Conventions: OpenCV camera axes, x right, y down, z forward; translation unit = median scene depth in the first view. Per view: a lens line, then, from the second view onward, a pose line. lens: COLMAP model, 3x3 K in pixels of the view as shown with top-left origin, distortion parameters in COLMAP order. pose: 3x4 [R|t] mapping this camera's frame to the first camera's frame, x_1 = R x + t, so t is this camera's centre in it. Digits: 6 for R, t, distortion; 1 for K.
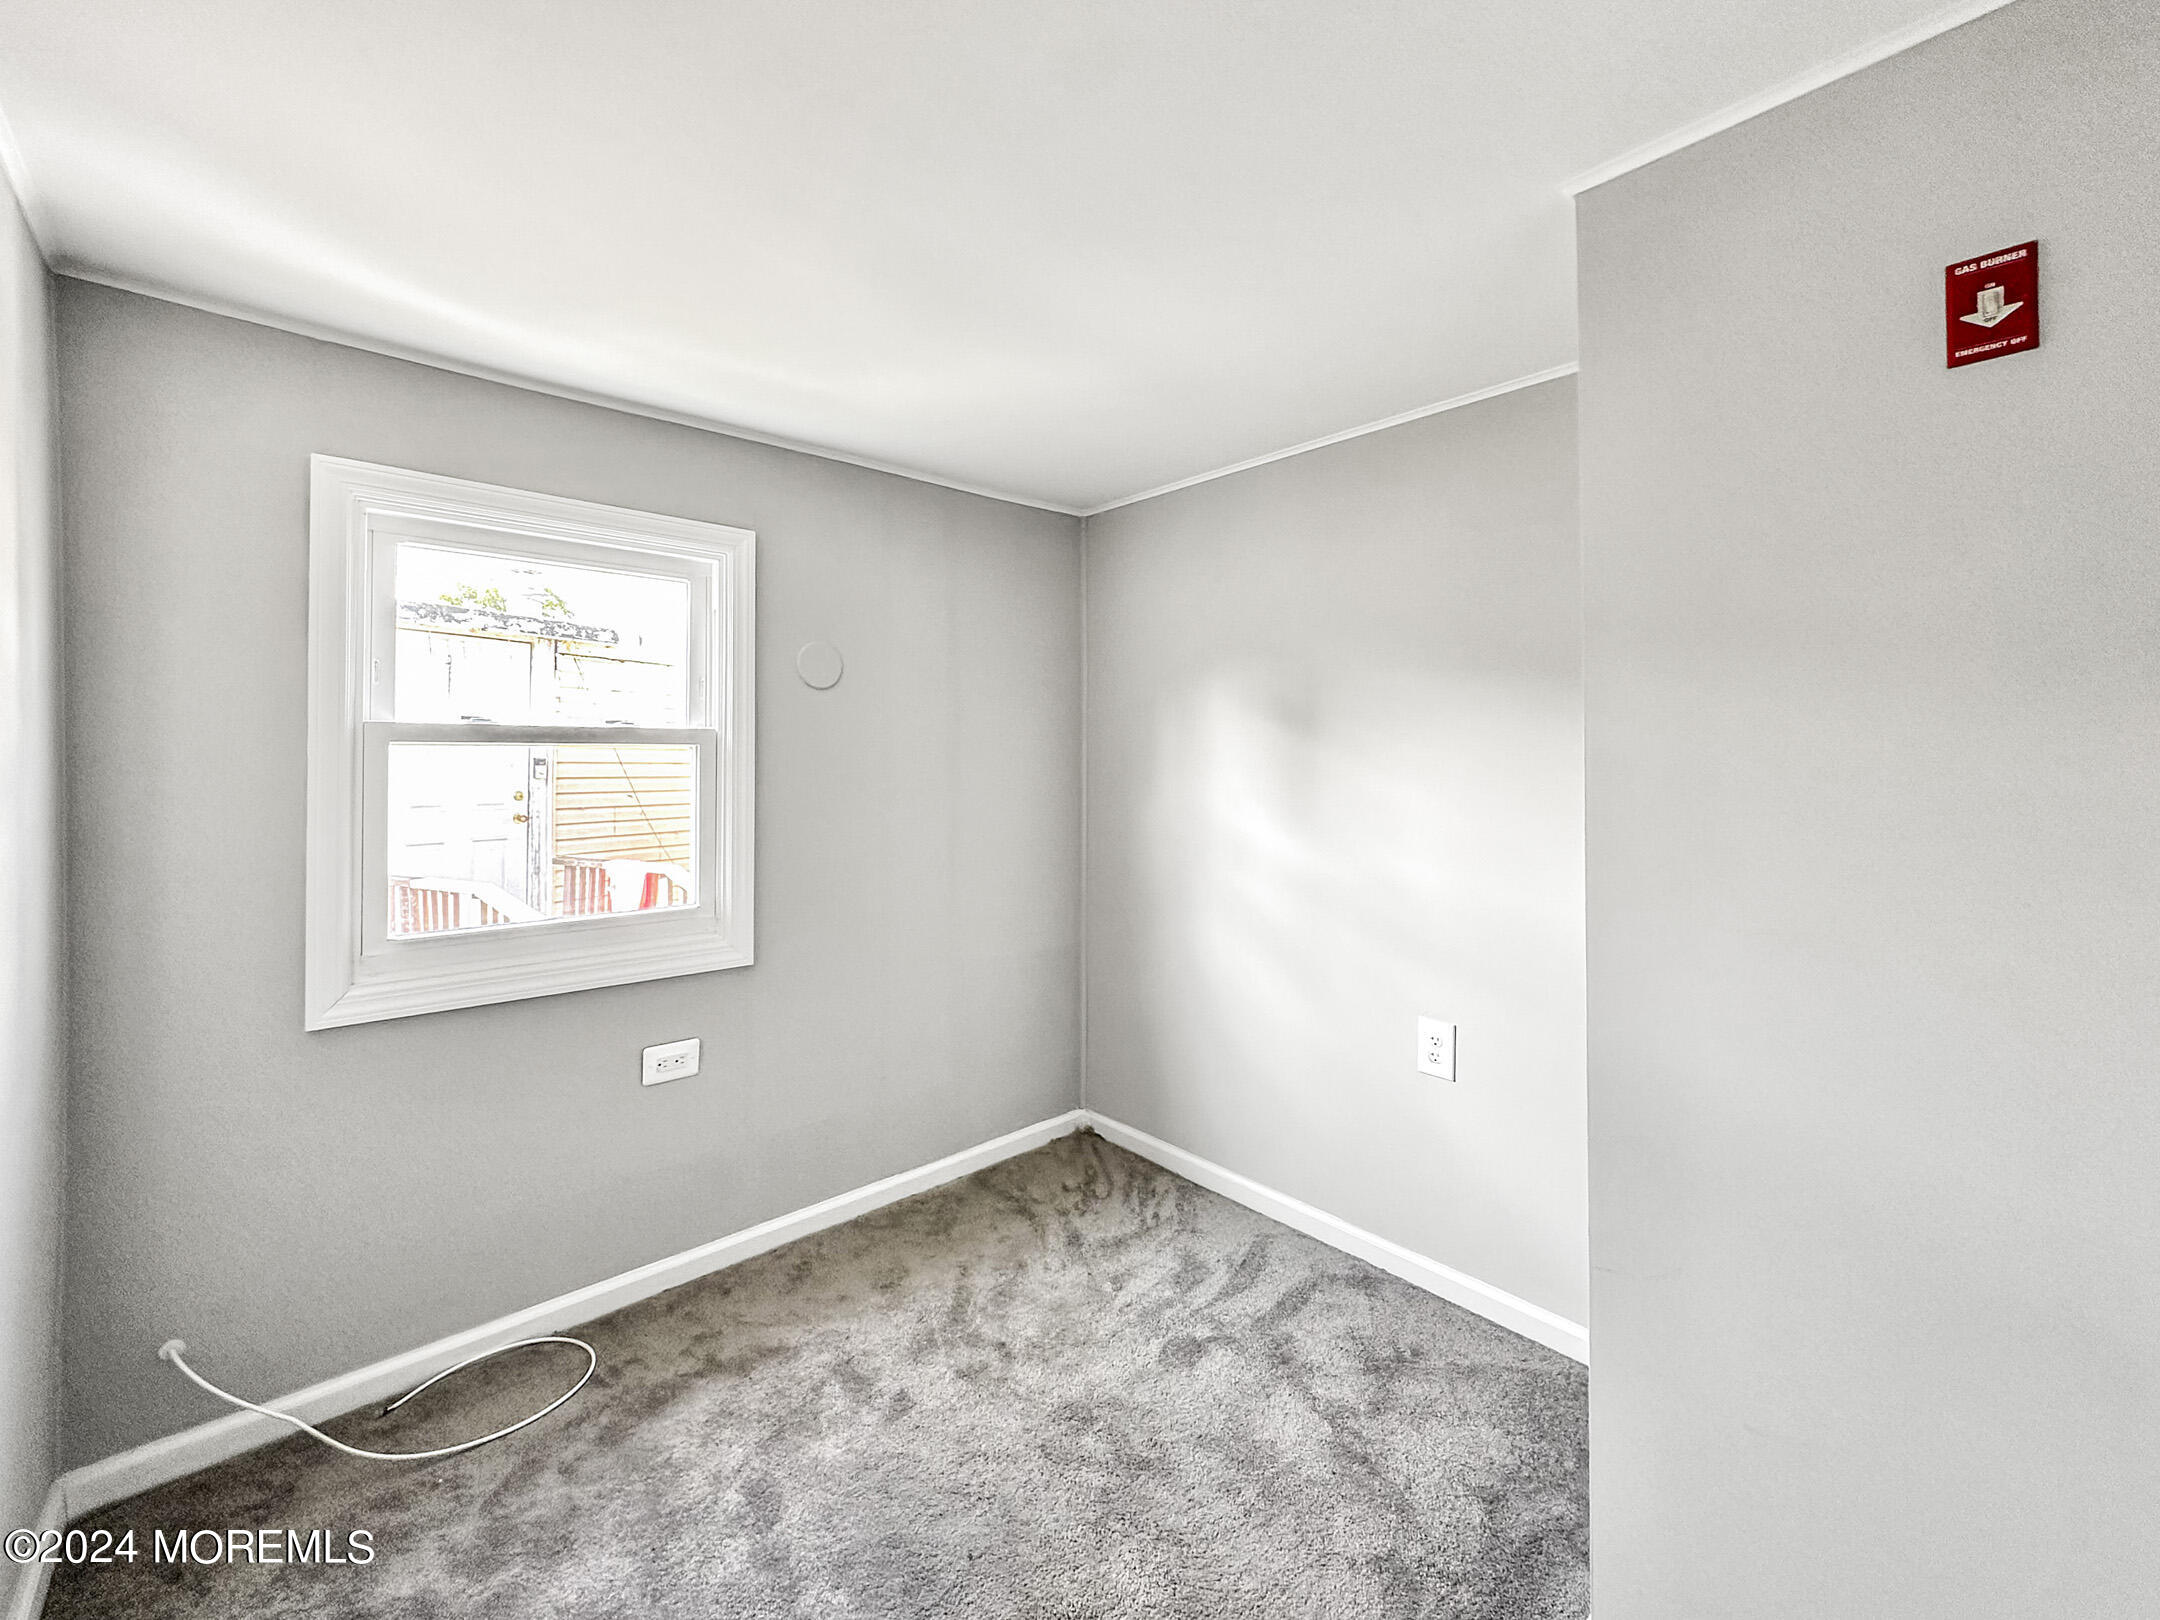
lens RADIAL K [[875.3, 0, 1077.1], [0, 875.3, 830.9], [0, 0, 1]] dist [-0.002042, -0.000094]
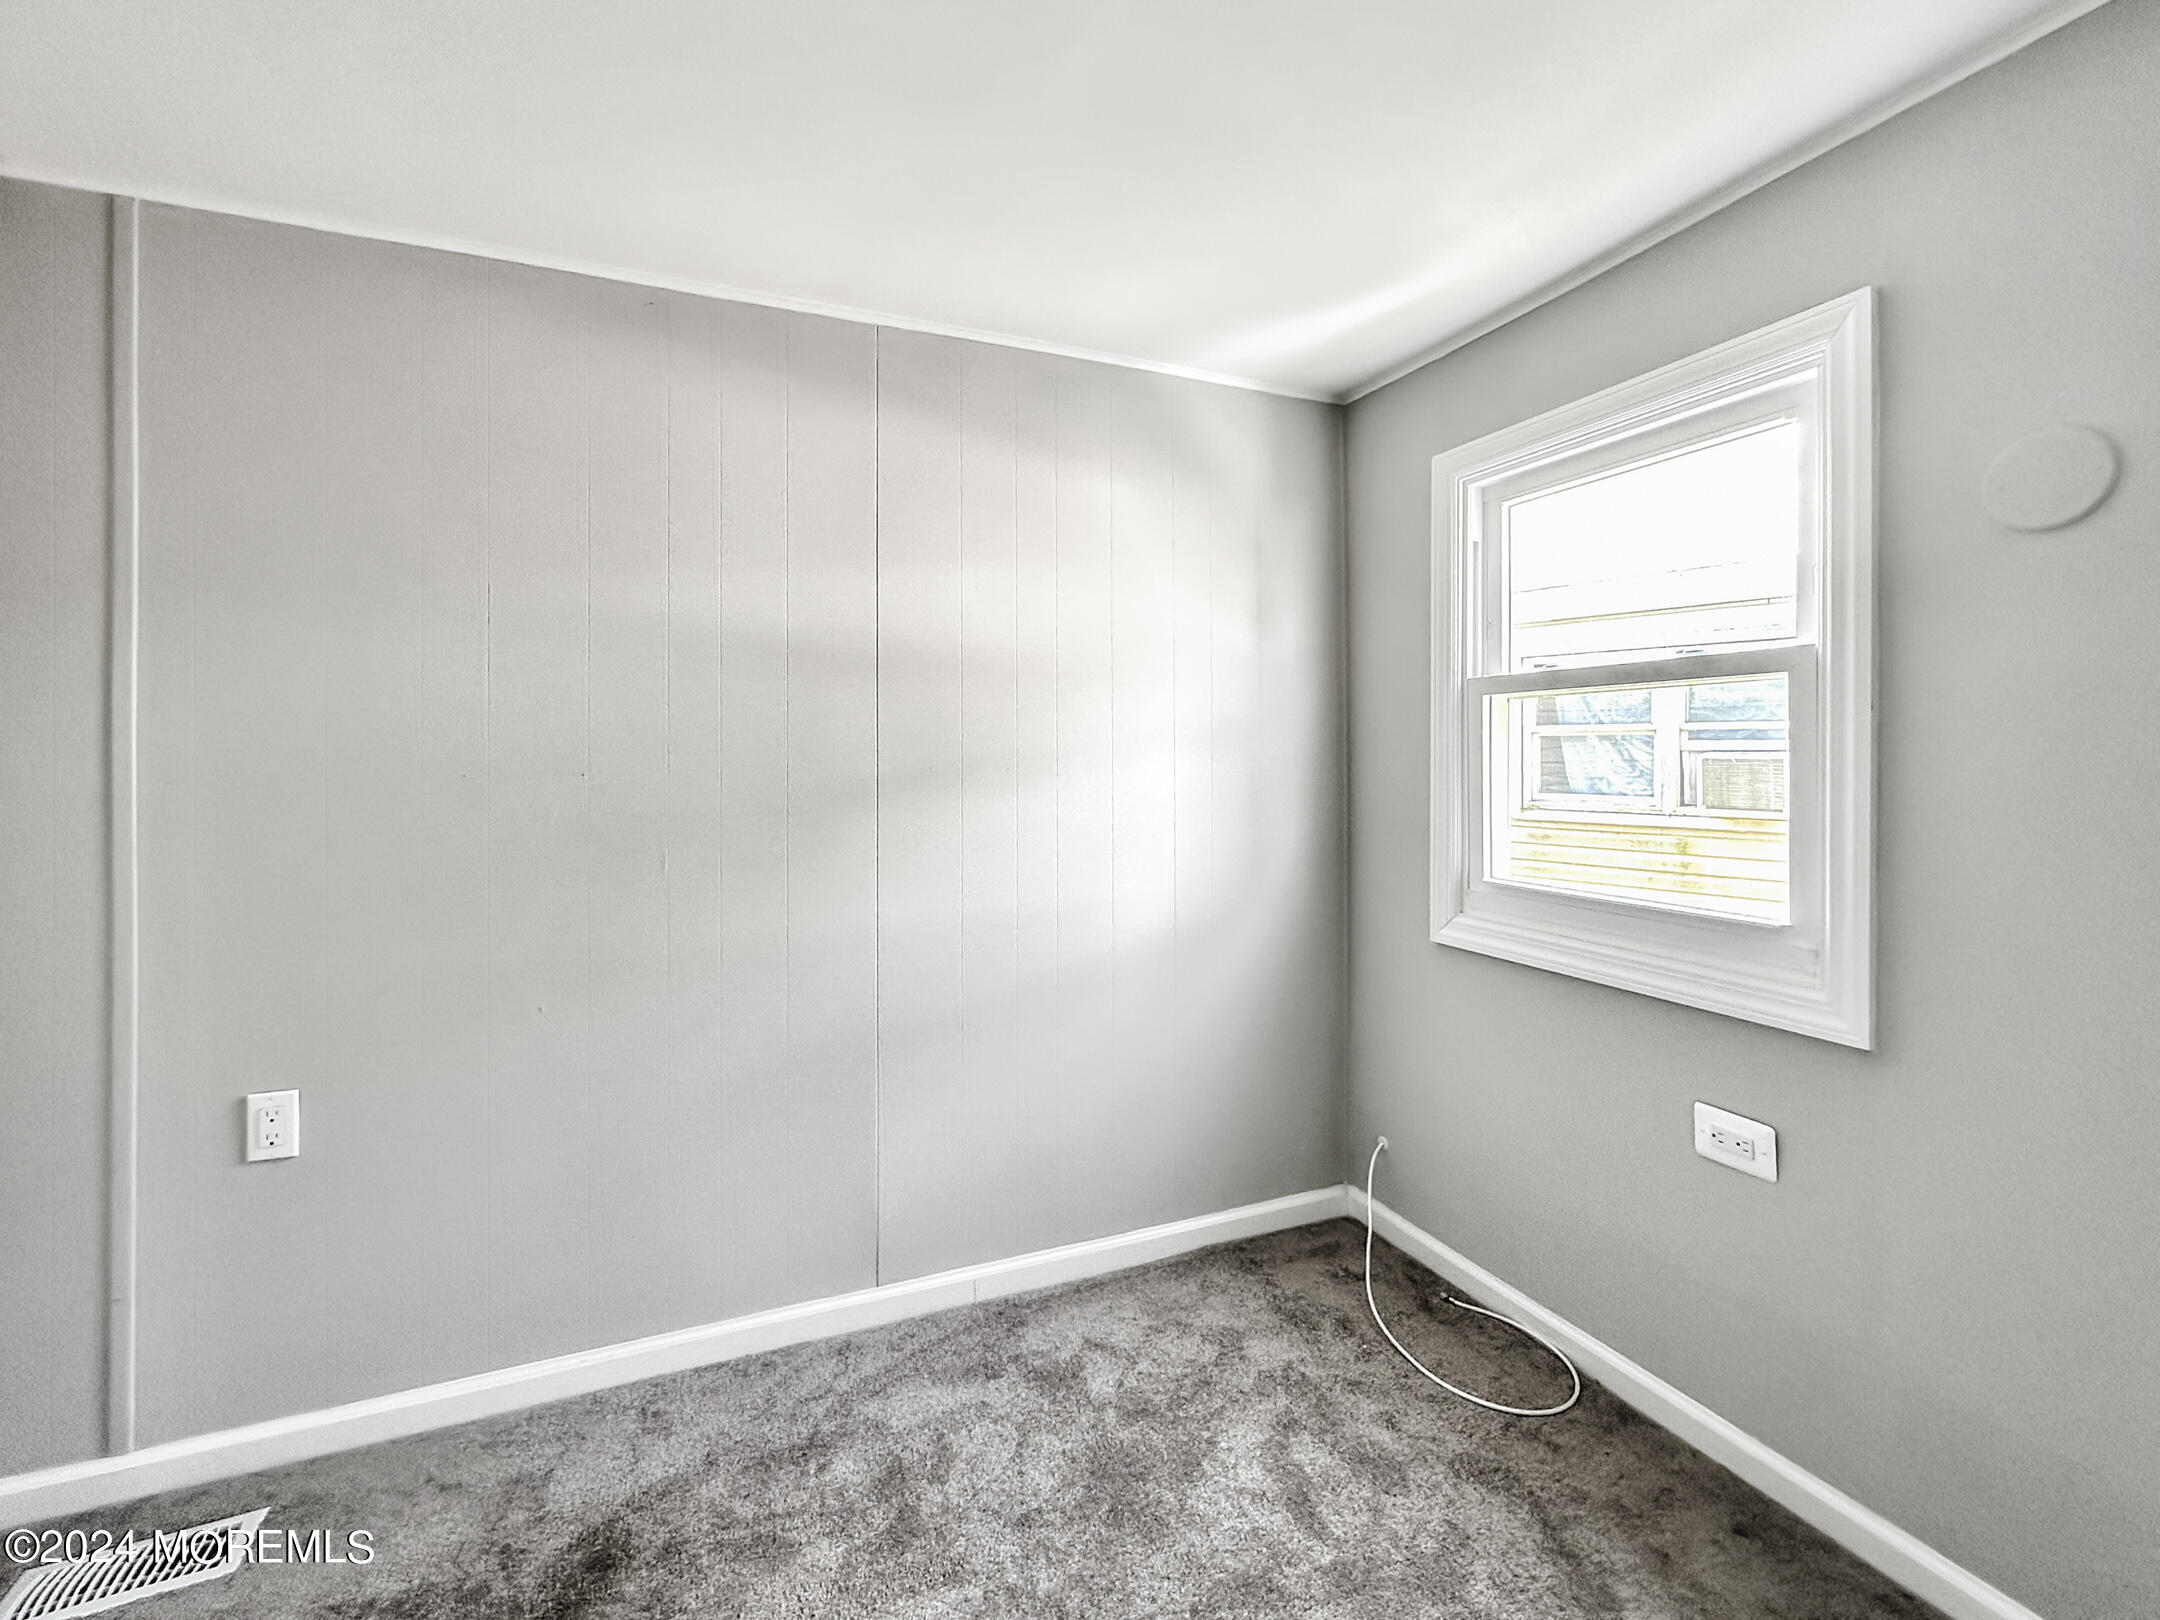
lens RADIAL K [[902.9, 0, 1076.2], [0, 902.9, 811.5], [0, 0, 1]] dist [-0.003097, 0.000311]
pose [[-0.303417, 0.053550, -0.951352, 0.378356], [-0.082691, 0.993173, 0.082277, -0.008530], [0.949263, 0.103632, -0.296917, 0.752541]]
